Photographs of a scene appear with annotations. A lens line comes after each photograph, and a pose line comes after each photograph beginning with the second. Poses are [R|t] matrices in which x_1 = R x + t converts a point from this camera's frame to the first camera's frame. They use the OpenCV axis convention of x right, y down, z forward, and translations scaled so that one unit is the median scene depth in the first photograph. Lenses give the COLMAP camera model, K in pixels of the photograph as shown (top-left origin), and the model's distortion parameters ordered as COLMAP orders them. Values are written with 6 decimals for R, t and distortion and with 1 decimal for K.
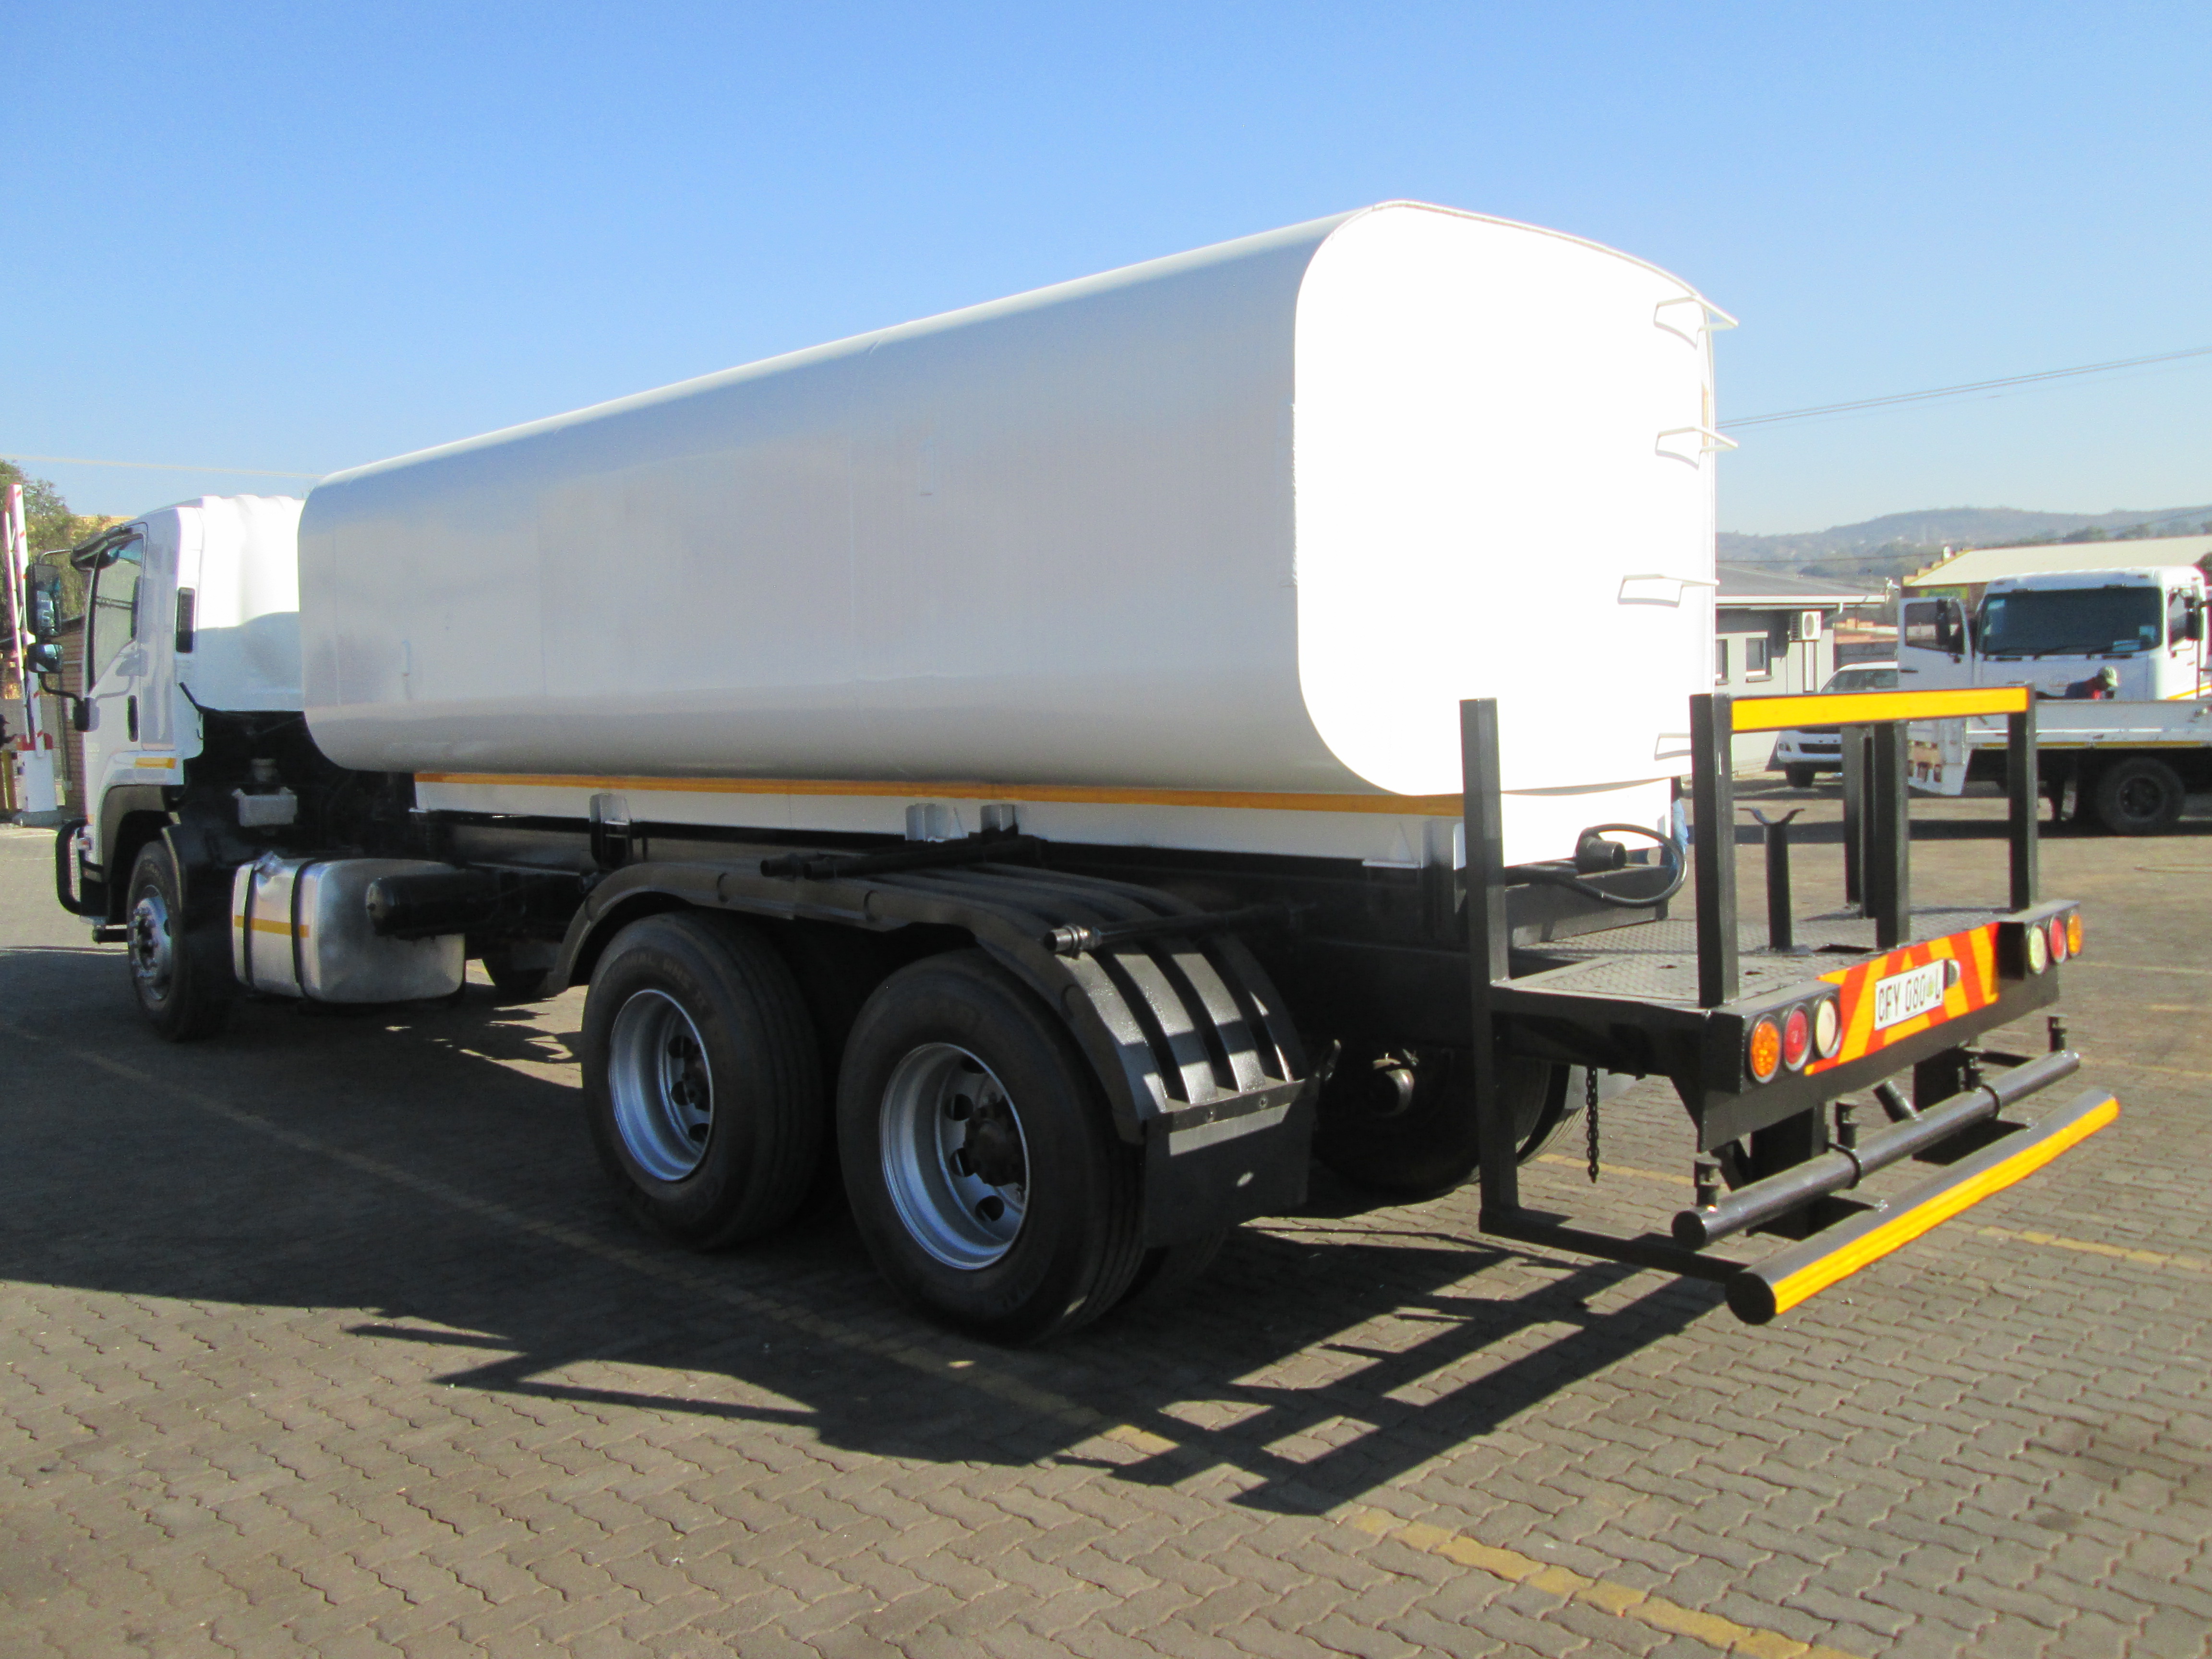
lens RADIAL K [[1860.2, 0, 1106.0], [0, 1860.2, 829.5], [0, 0, 1]] dist [-0.039517, 0.000239]
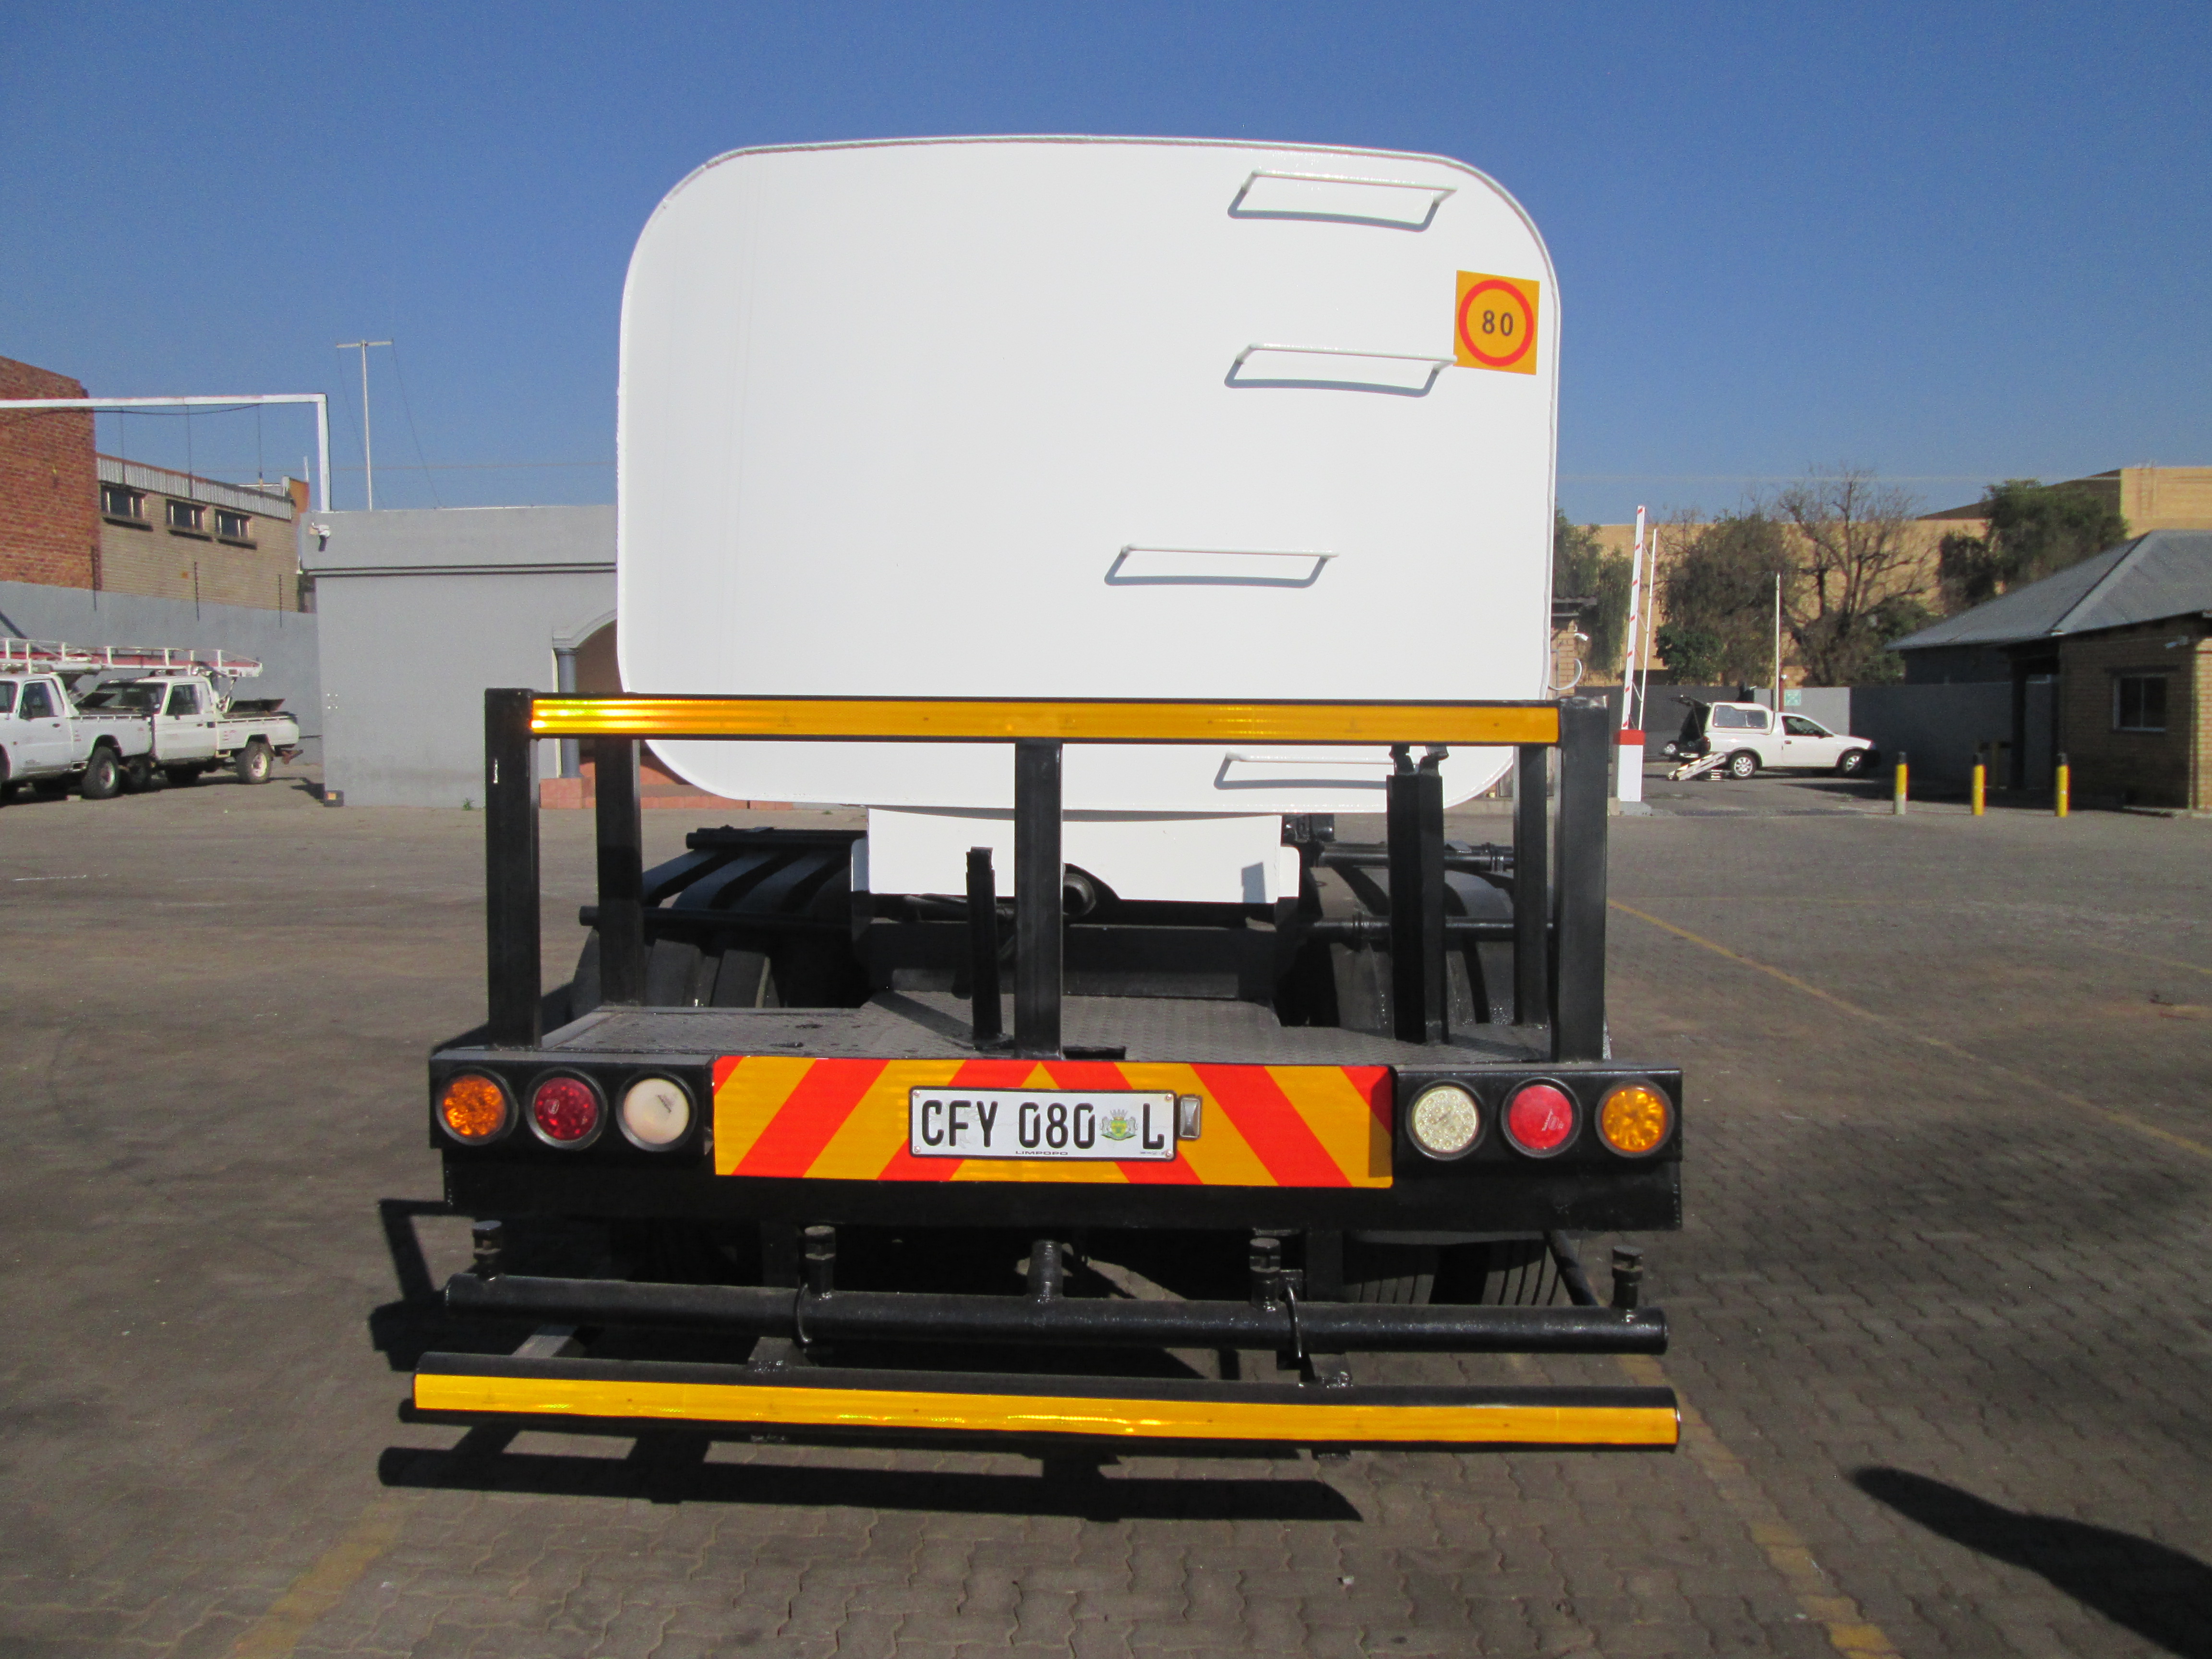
lens RADIAL K [[1860.2, 0, 1106.0], [0, 1860.2, 829.5], [0, 0, 1]] dist [-0.039517, 0.000239]
pose [[0.683101, 0.089714, -0.724792, 0.967888], [-0.088206, 0.995296, 0.040064, -0.056681], [0.724977, 0.036564, 0.687801, 0.516722]]
